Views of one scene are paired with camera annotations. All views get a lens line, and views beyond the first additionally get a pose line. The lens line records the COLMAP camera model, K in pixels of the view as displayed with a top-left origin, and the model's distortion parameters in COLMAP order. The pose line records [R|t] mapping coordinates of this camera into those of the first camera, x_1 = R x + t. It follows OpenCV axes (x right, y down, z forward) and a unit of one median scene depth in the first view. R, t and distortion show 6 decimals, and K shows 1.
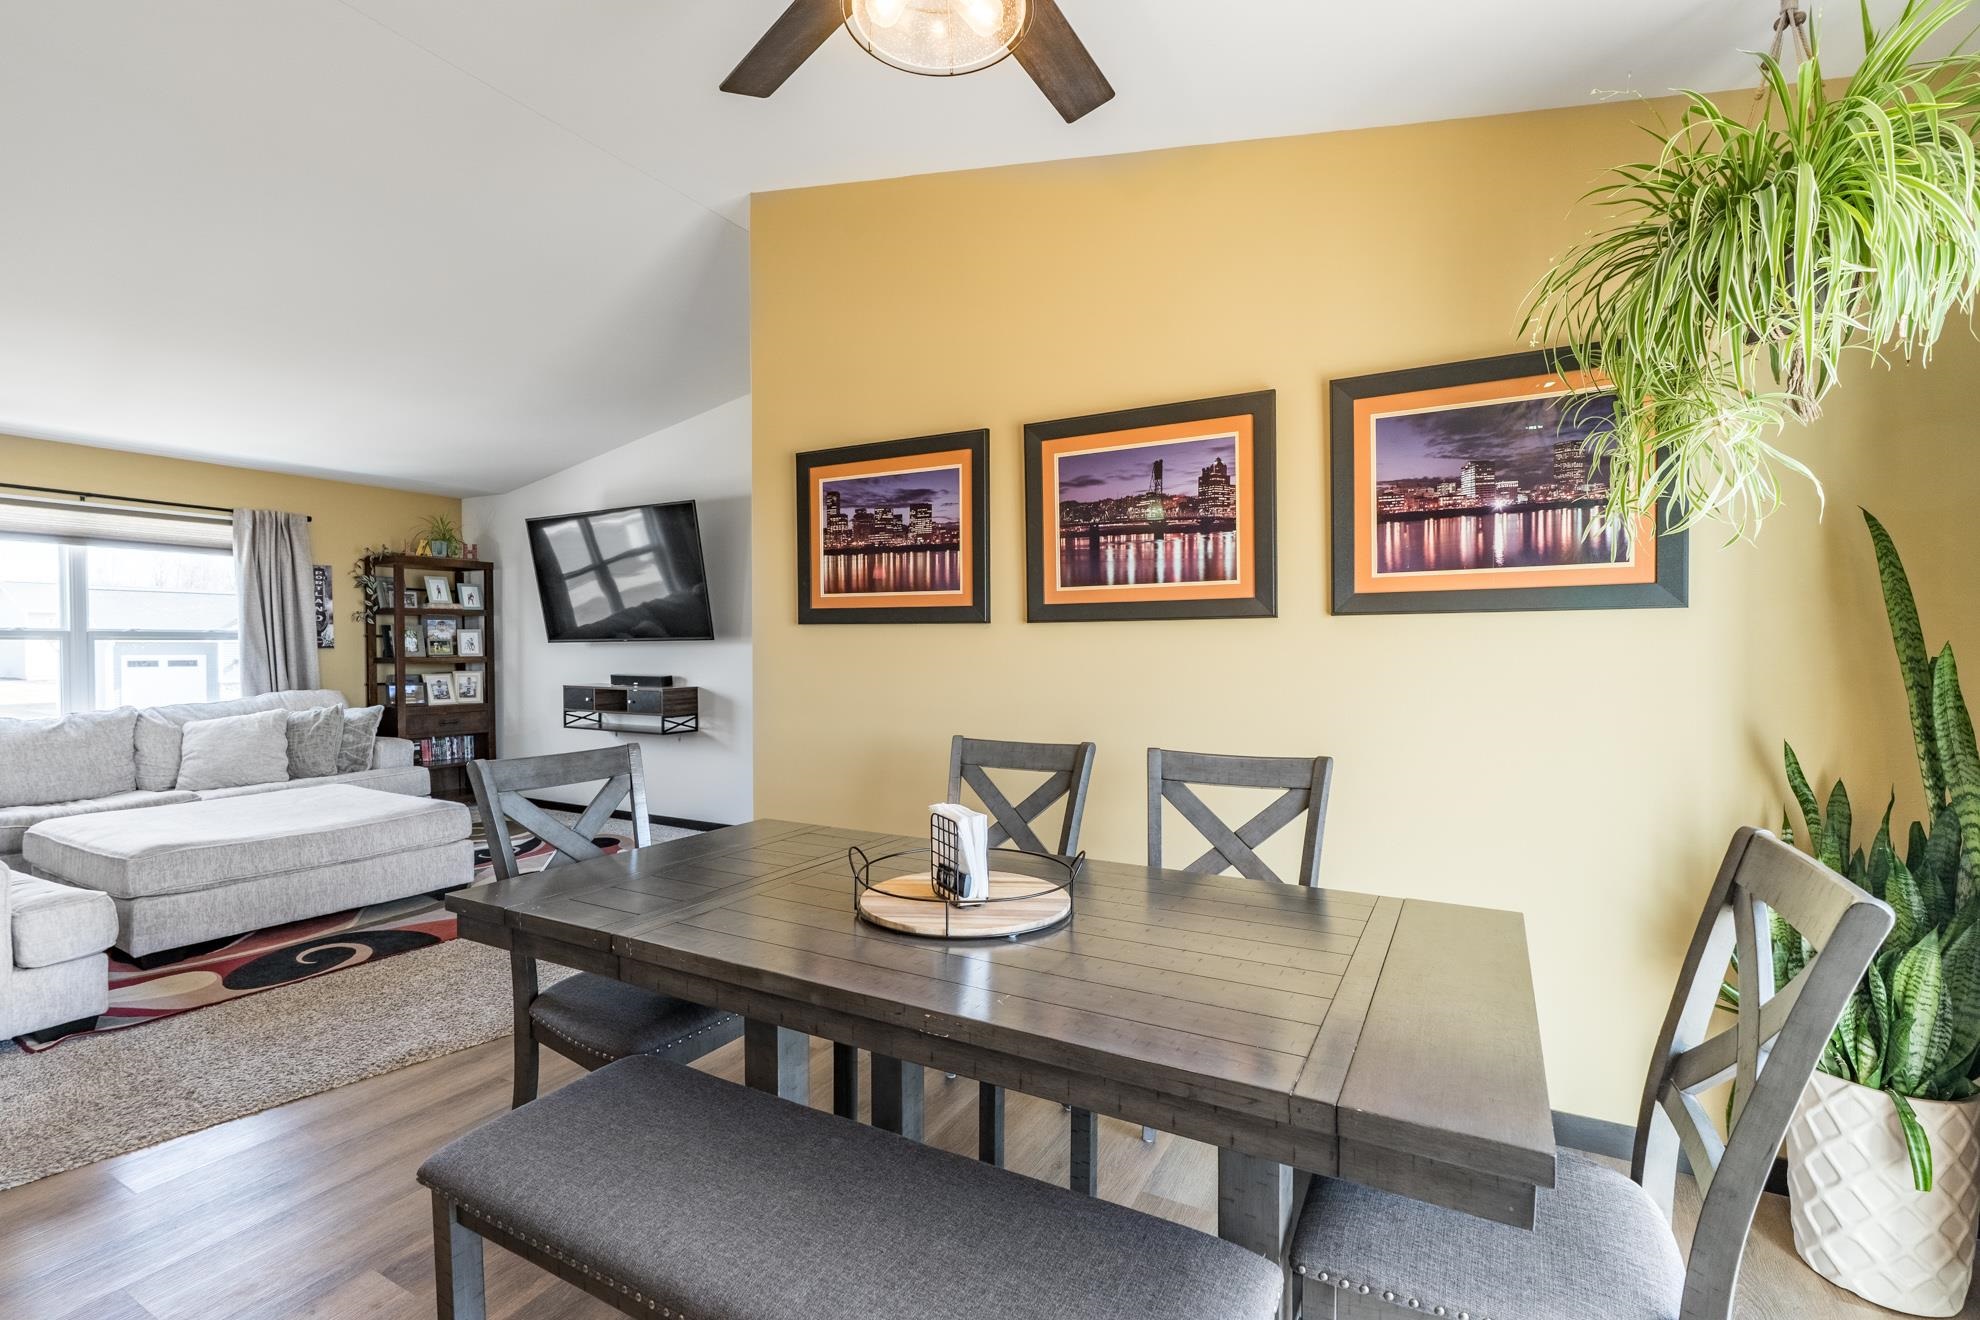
lens RADIAL K [[908.3, 0, 981.2], [0, 908.3, 666.8], [0, 0, 1]] dist [-0.009269, 0.004399]
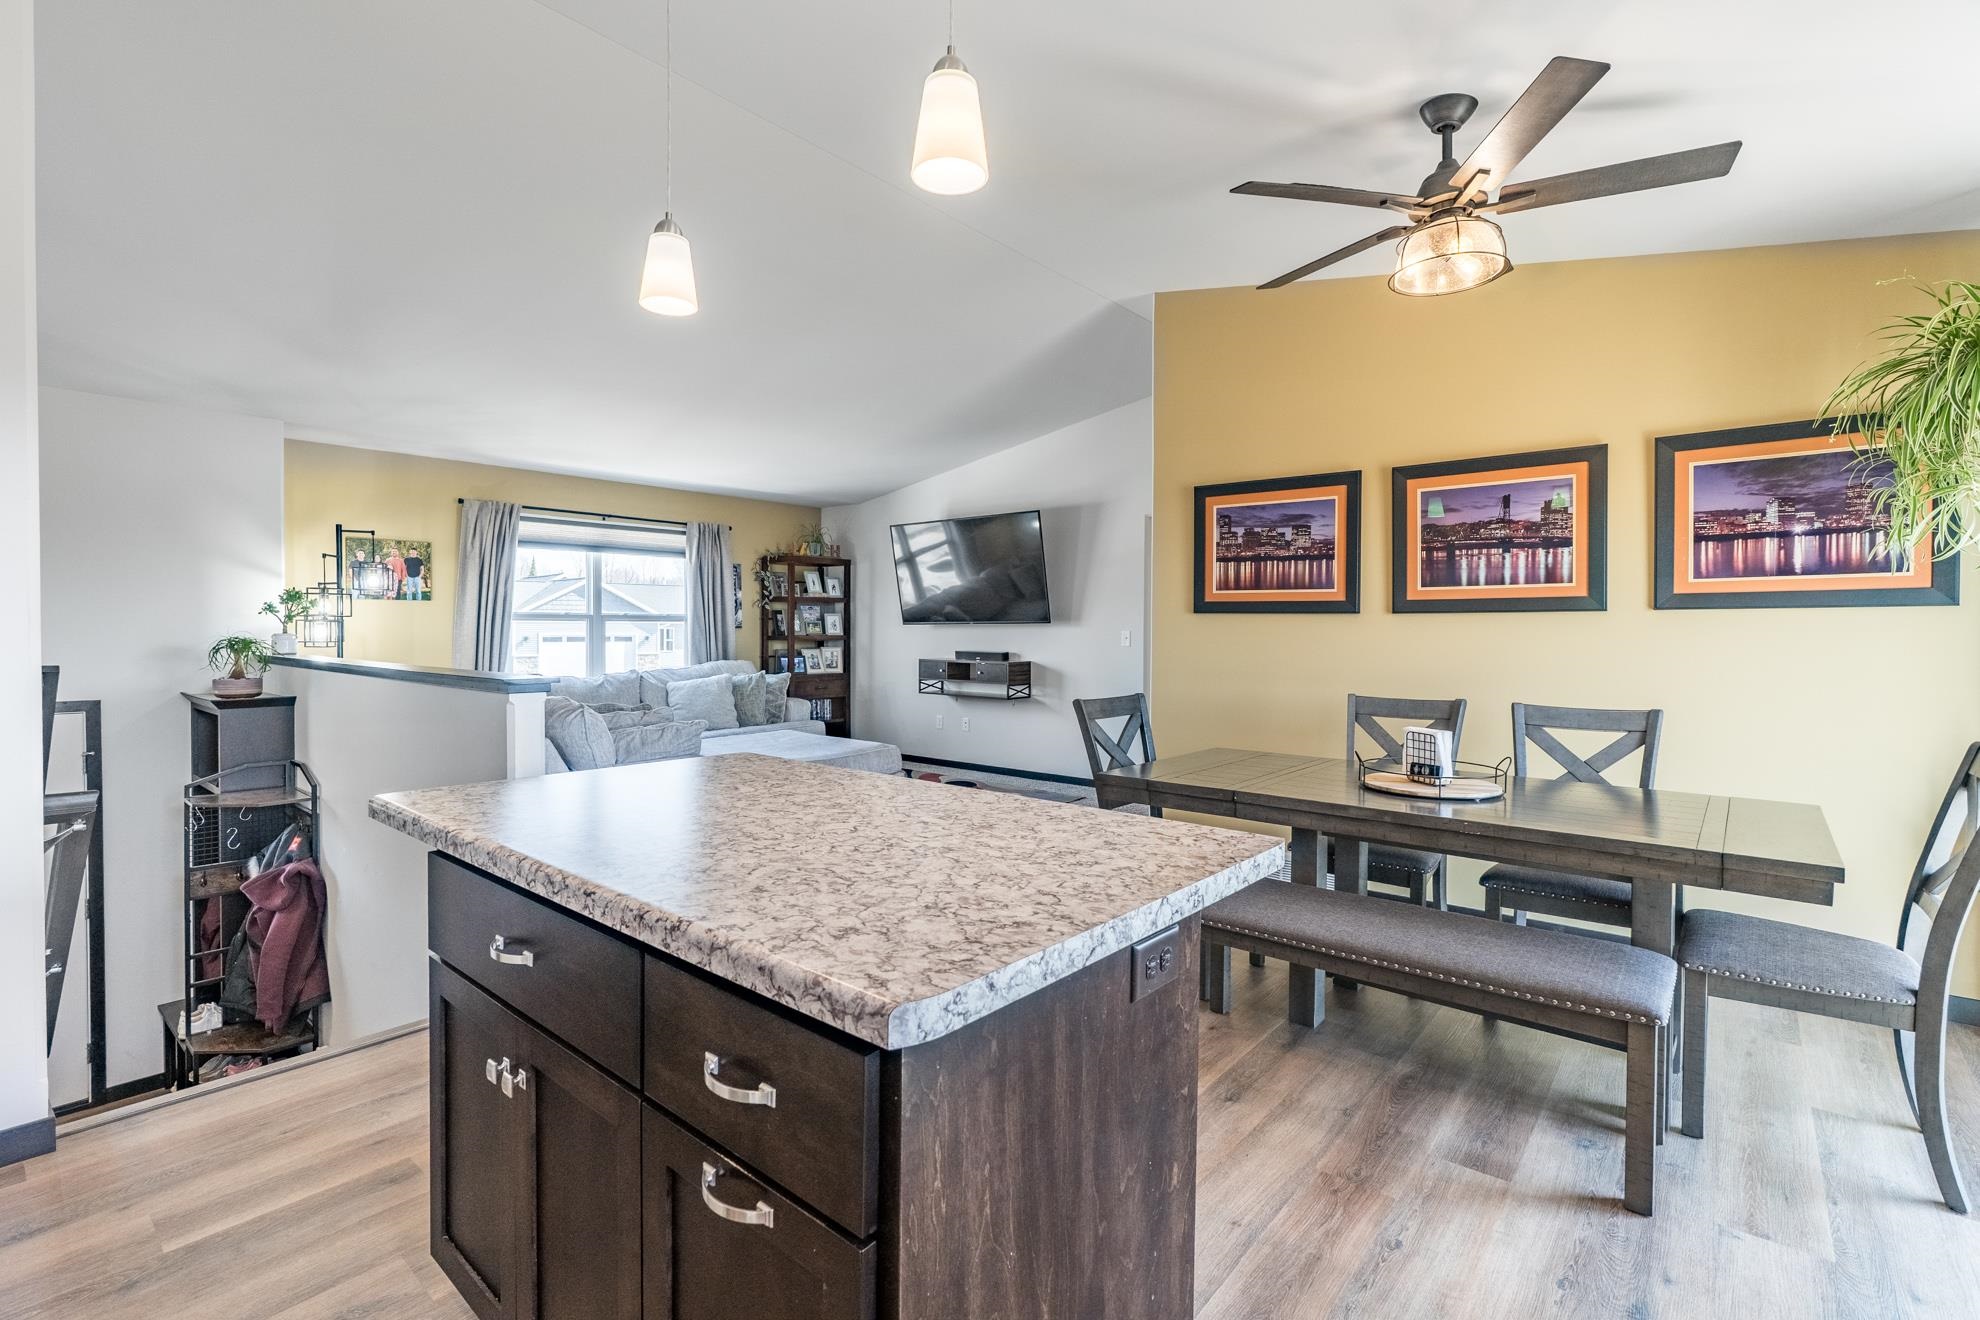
lens RADIAL K [[908.3, 0, 981.3], [0, 908.3, 646.5], [0, 0, 1]] dist [-0.009269, 0.004399]
pose [[0.980632, 0.009727, -0.195617, -0.250485], [-0.010234, 0.999946, -0.001581, 0.008356], [0.195592, 0.003552, 0.980679, -0.392968]]
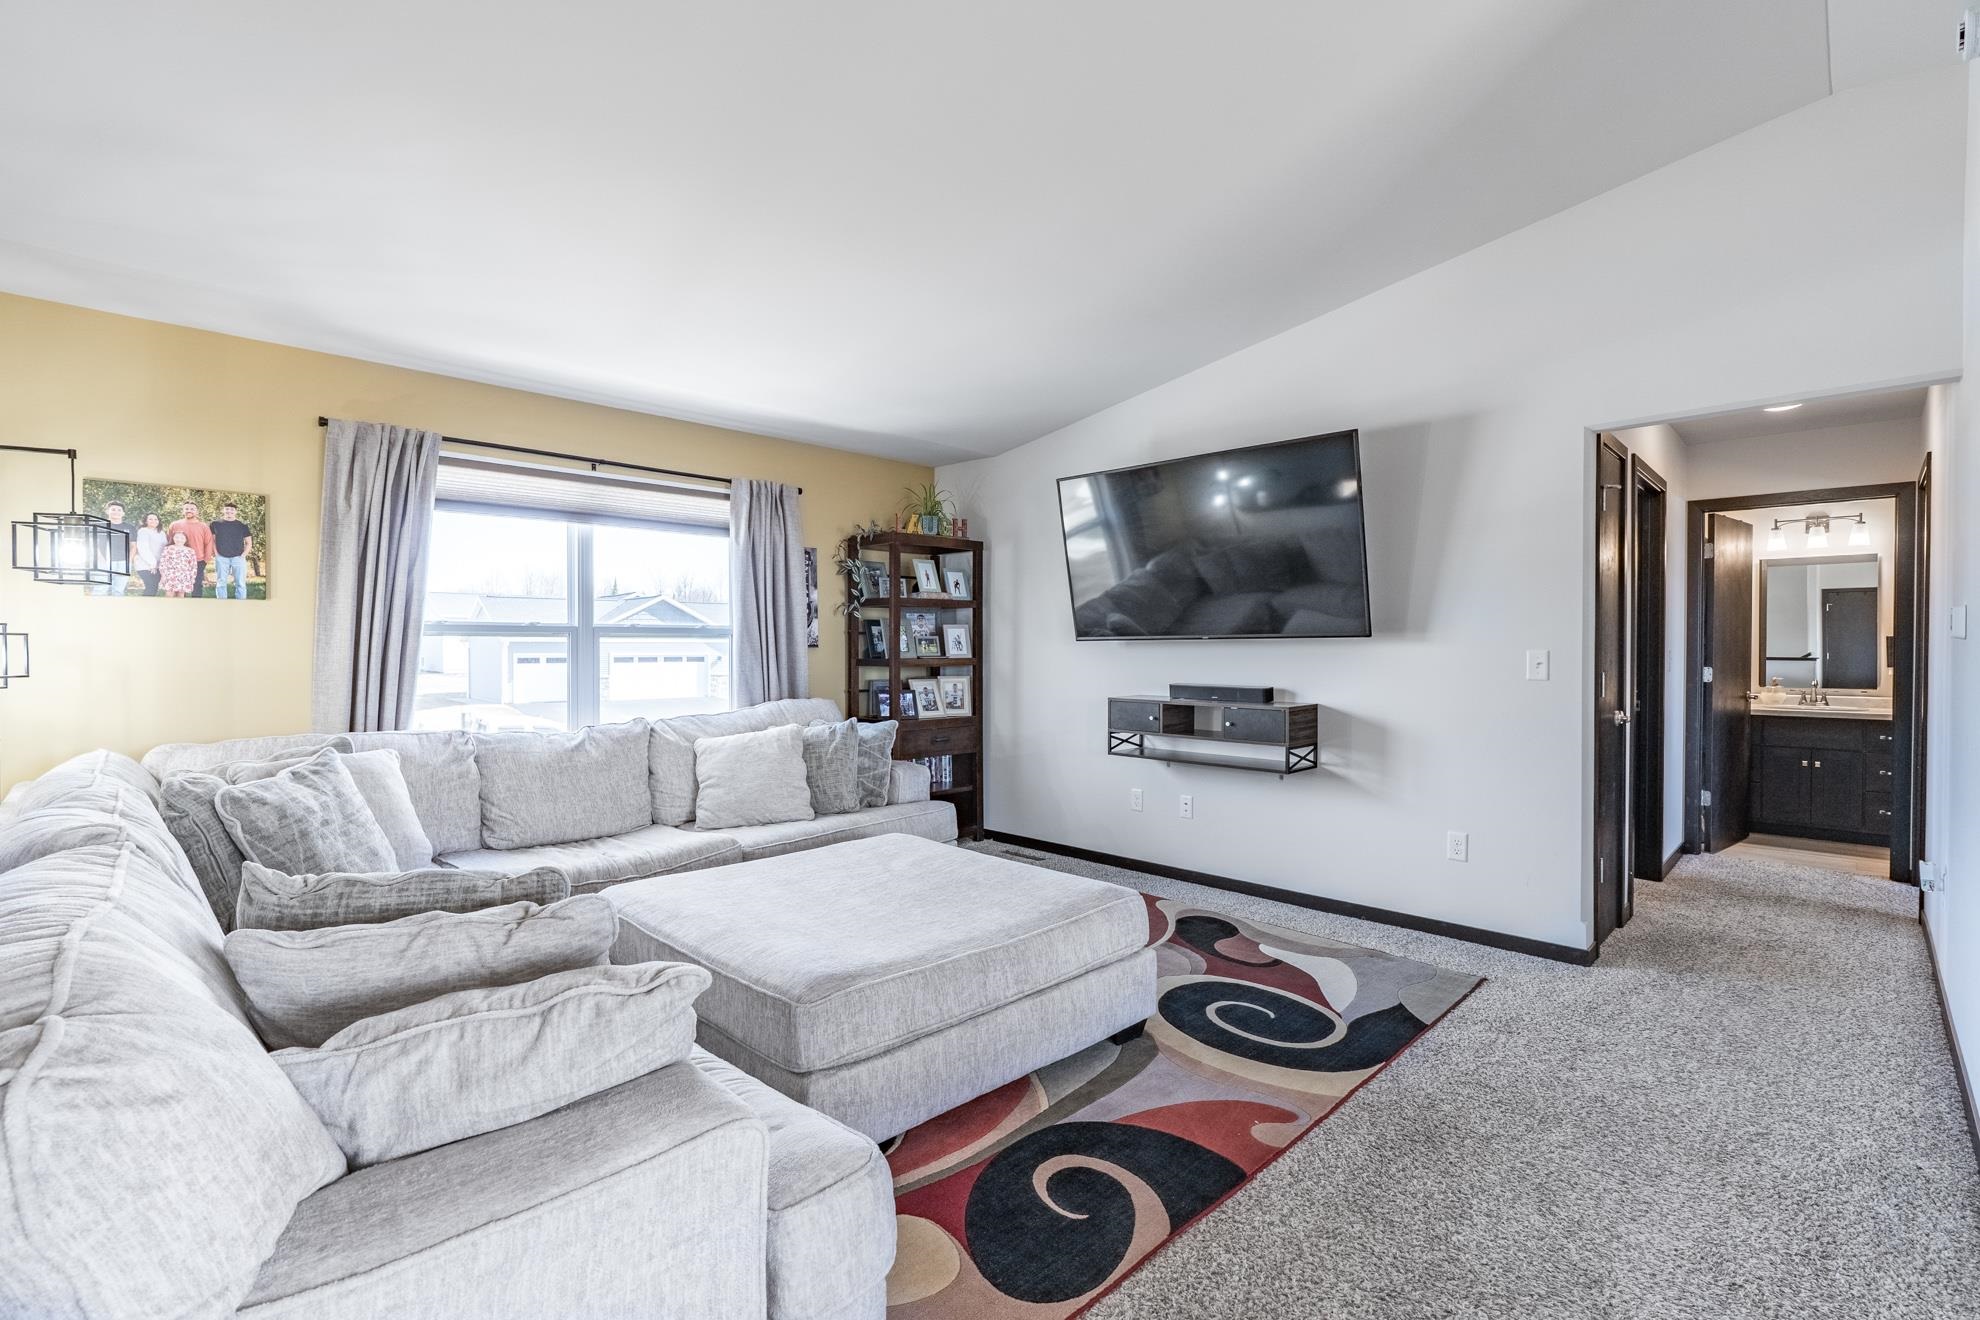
lens RADIAL K [[908.3, 0, 988.6], [0, 908.3, 662.4], [0, 0, 1]] dist [-0.009269, 0.004399]
pose [[0.964654, 0.006812, -0.263432, -0.676055], [-0.008185, 0.999958, -0.004115, -0.009377], [0.263393, 0.006126, 0.964669, 0.466511]]
